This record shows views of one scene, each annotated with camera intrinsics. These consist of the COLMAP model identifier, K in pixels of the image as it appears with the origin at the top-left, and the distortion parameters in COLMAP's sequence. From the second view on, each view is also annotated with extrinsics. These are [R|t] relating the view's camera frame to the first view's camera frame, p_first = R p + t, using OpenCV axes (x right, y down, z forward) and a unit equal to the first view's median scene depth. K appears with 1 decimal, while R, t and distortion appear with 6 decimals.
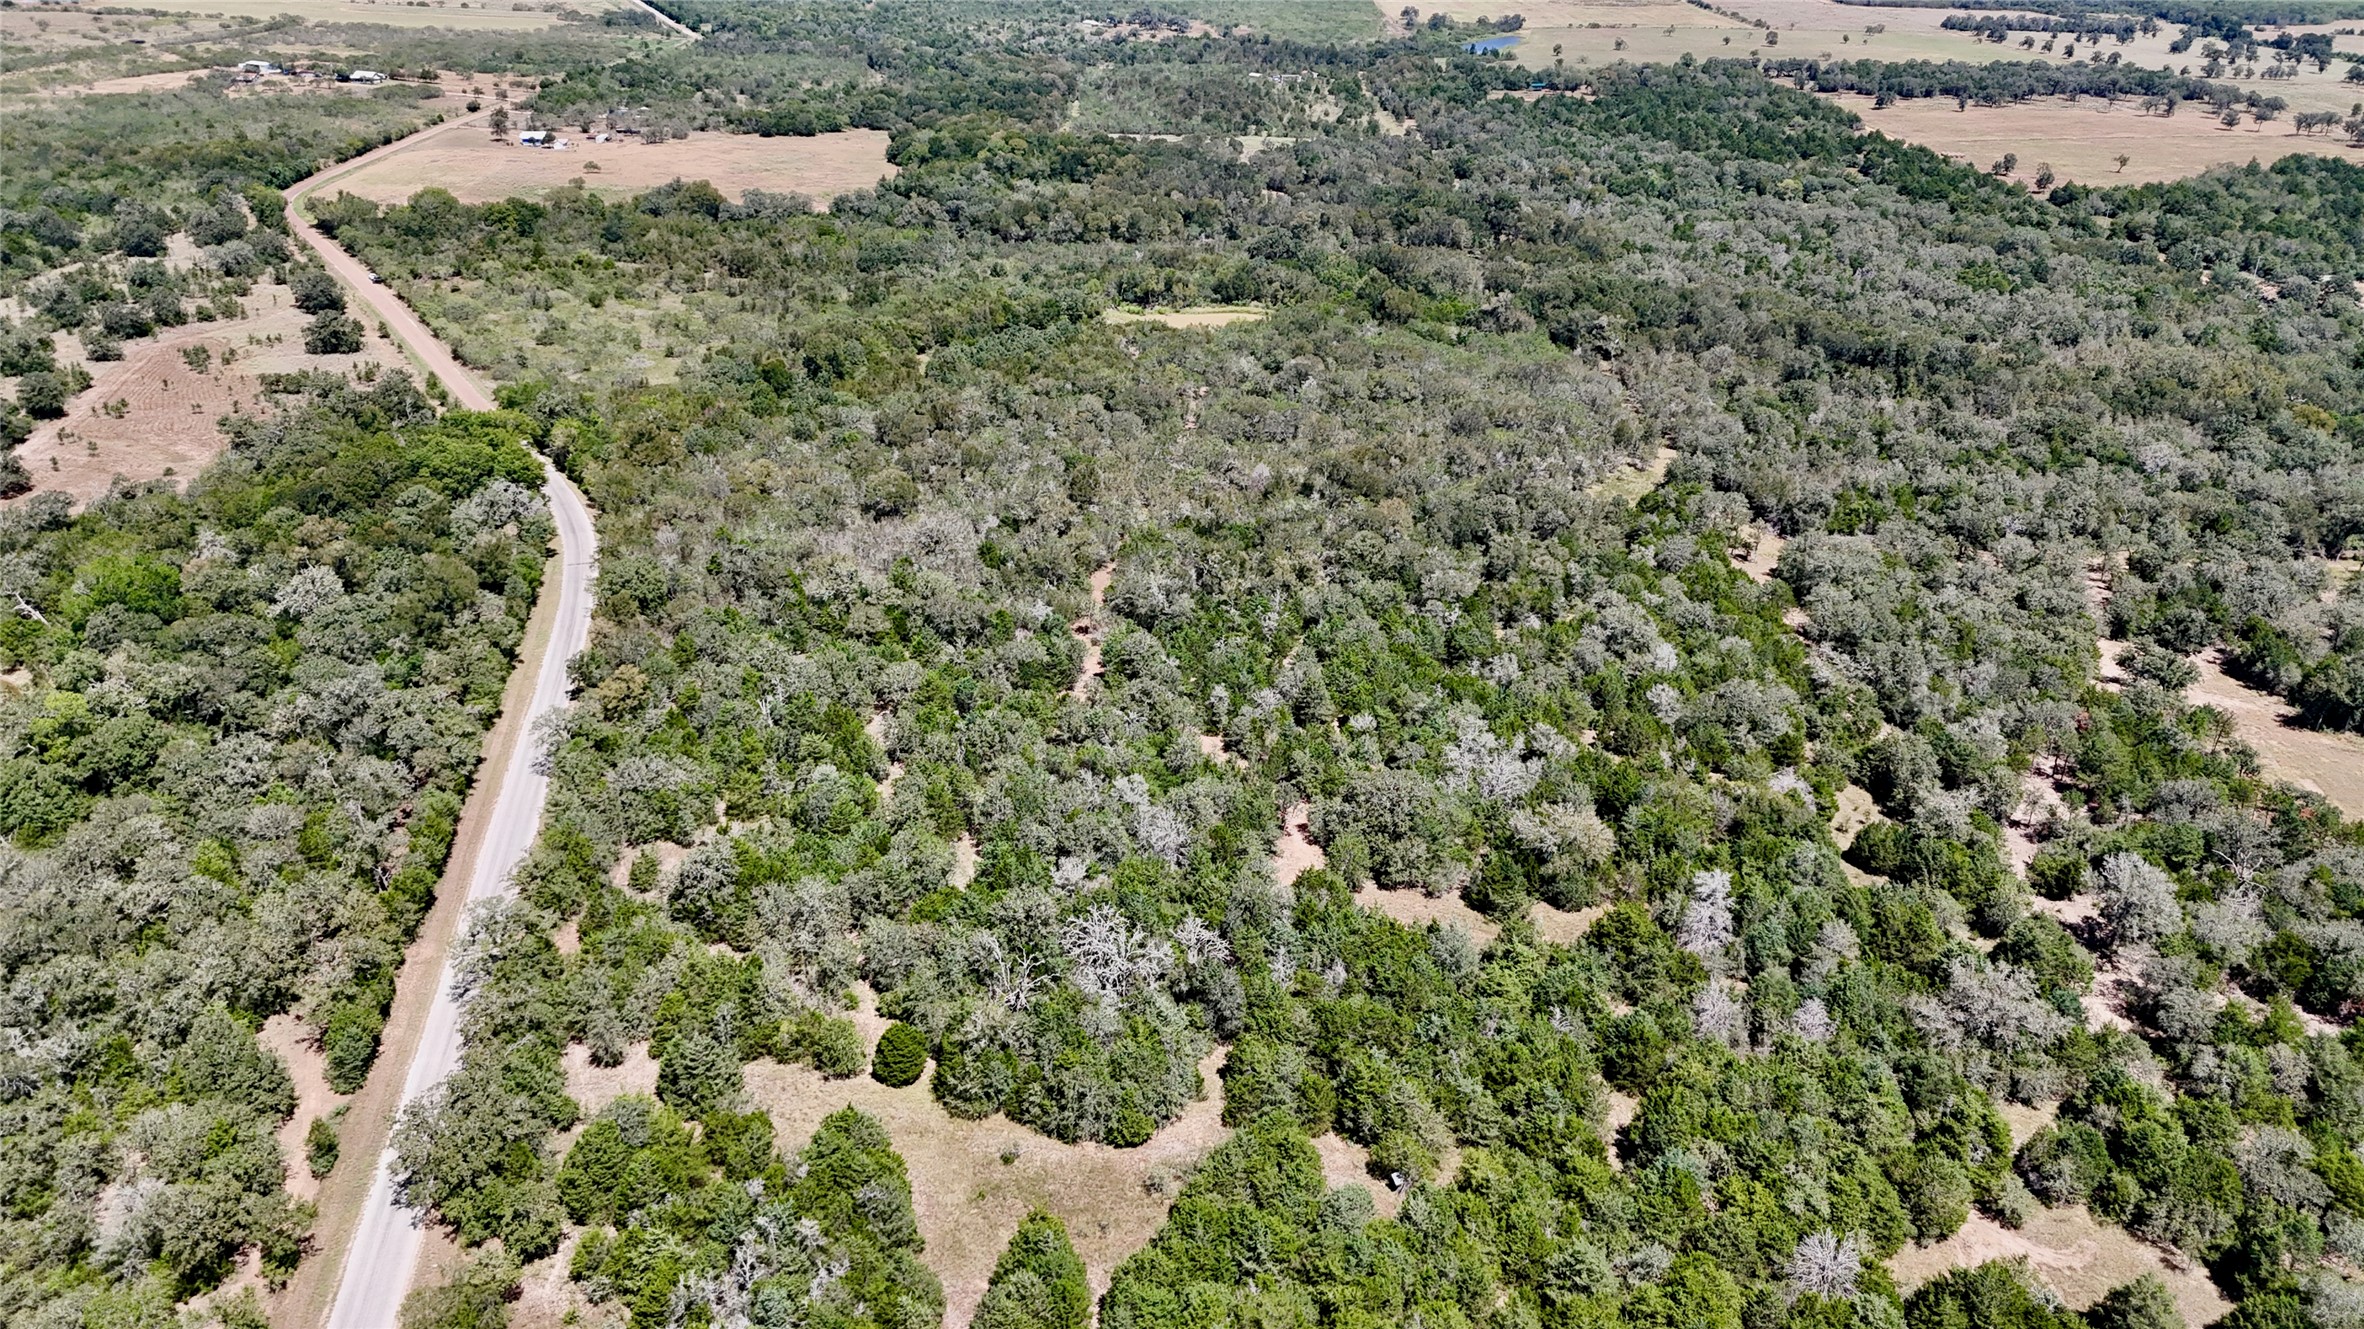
lens RADIAL K [[1667.7, 0, 1178.9], [0, 1667.7, 667.2], [0, 0, 1]] dist [0.054705, 0.000015]
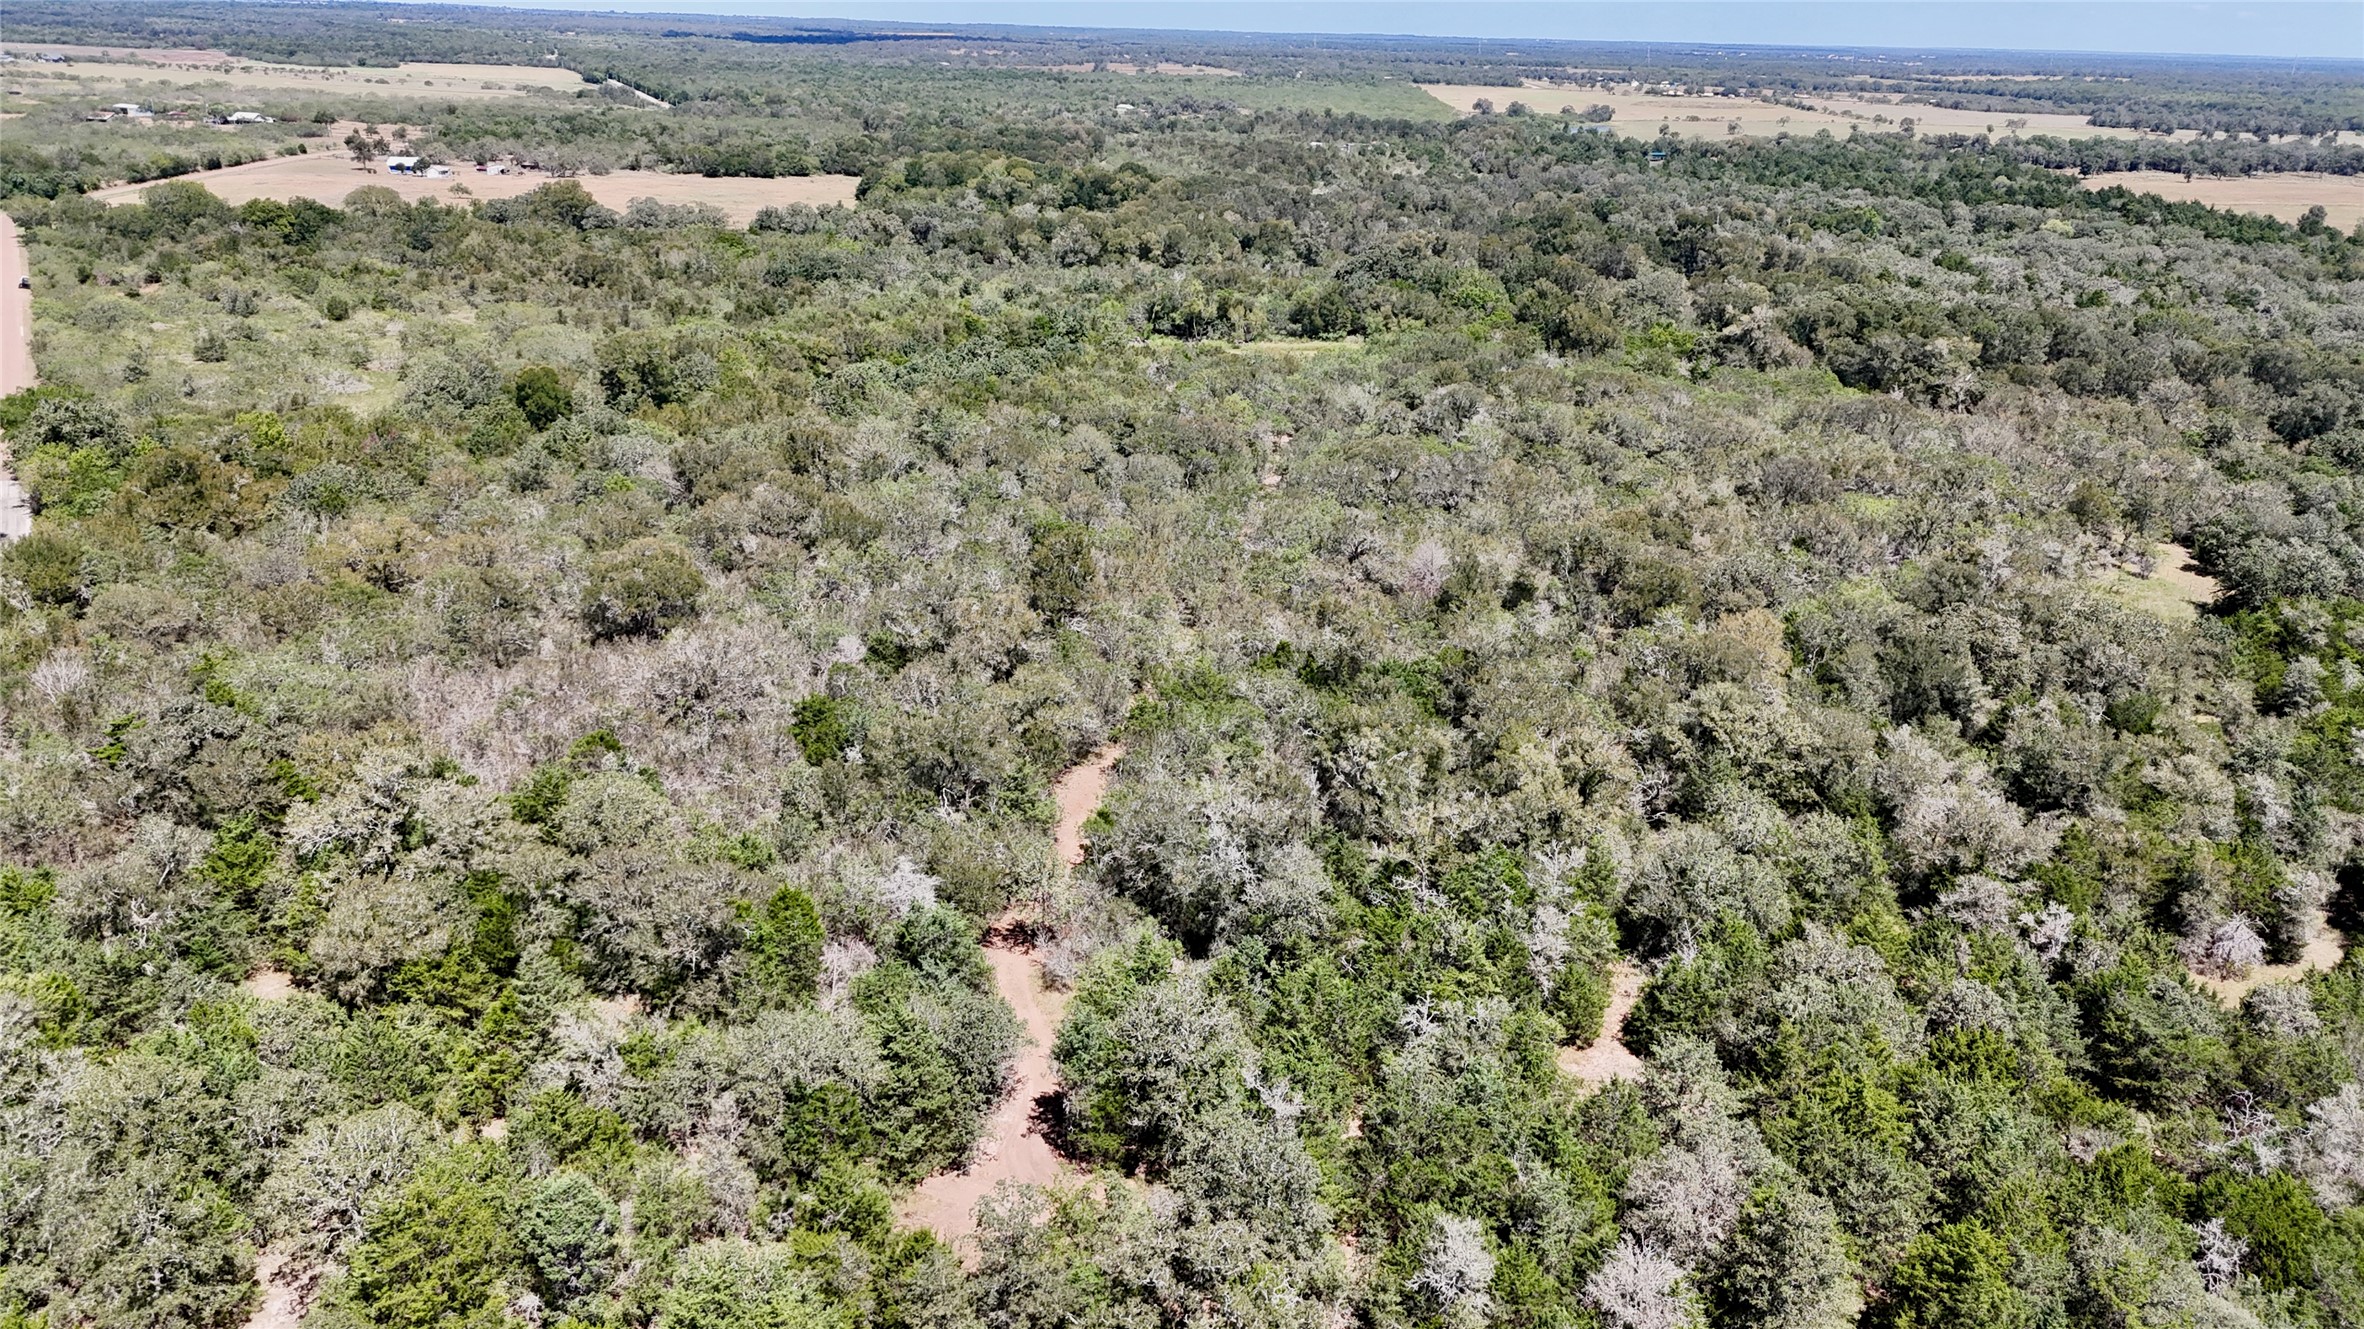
lens RADIAL K [[1667.7, 0, 1185.9], [0, 1667.7, 657.8], [0, 0, 1]] dist [0.054705, 0.000015]
pose [[0.999792, 0.014540, -0.014284, -0.011985], [-0.015806, 0.995549, -0.092910, -0.035981], [0.012870, 0.093117, 0.995572, 0.446239]]
